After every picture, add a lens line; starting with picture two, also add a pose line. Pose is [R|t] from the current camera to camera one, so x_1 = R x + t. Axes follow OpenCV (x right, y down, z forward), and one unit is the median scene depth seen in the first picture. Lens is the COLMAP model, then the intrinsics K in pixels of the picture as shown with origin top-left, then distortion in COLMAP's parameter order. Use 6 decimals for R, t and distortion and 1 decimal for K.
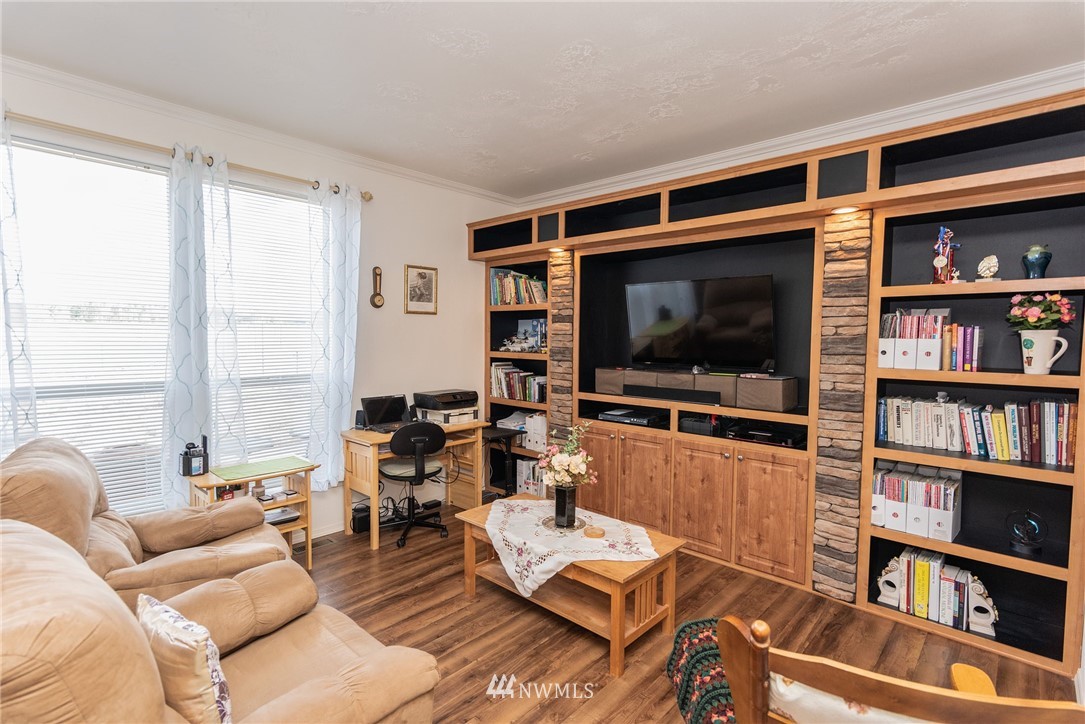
lens RADIAL K [[535.8, 0, 539.8], [0, 535.8, 362.7], [0, 0, 1]] dist [0.018504, 0.000070]
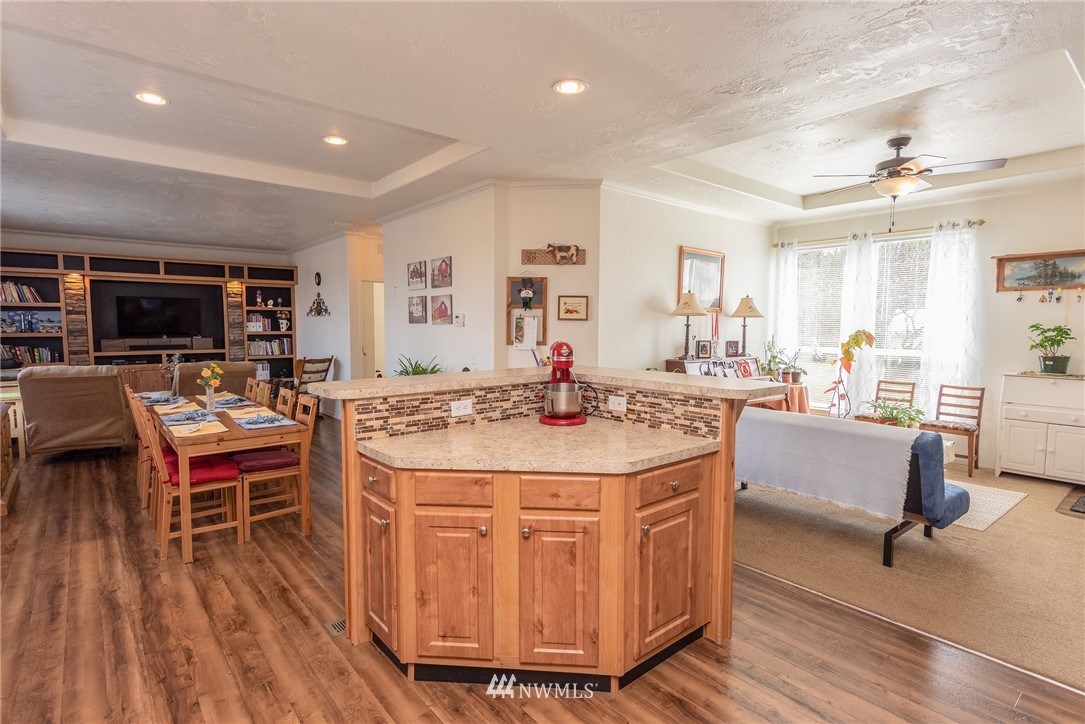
lens RADIAL K [[548.5, 0, 542.5], [0, 548.5, 362.0], [0, 0, 1]] dist [0.018270, 0.000117]
pose [[0.100356, -0.080179, 0.991716, -2.545258], [0.051431, 0.995833, 0.075308, 0.034524], [-0.993621, 0.043447, 0.104061, -1.128496]]
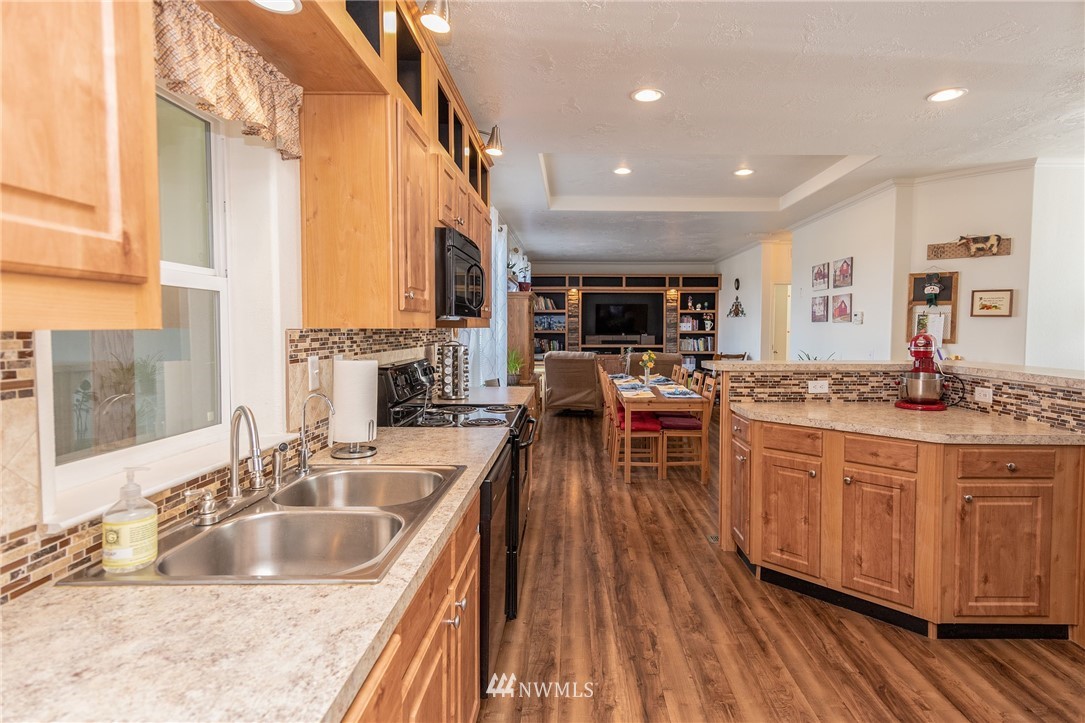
lens RADIAL K [[563.9, 0, 570.7], [0, 563.9, 349.1], [0, 0, 1]] dist [0.018464, -0.000191]
pose [[0.714023, -0.036468, 0.699171, -2.834901], [0.040029, 0.999135, 0.011235, 0.066337], [-0.698977, 0.019965, 0.714866, -1.386243]]
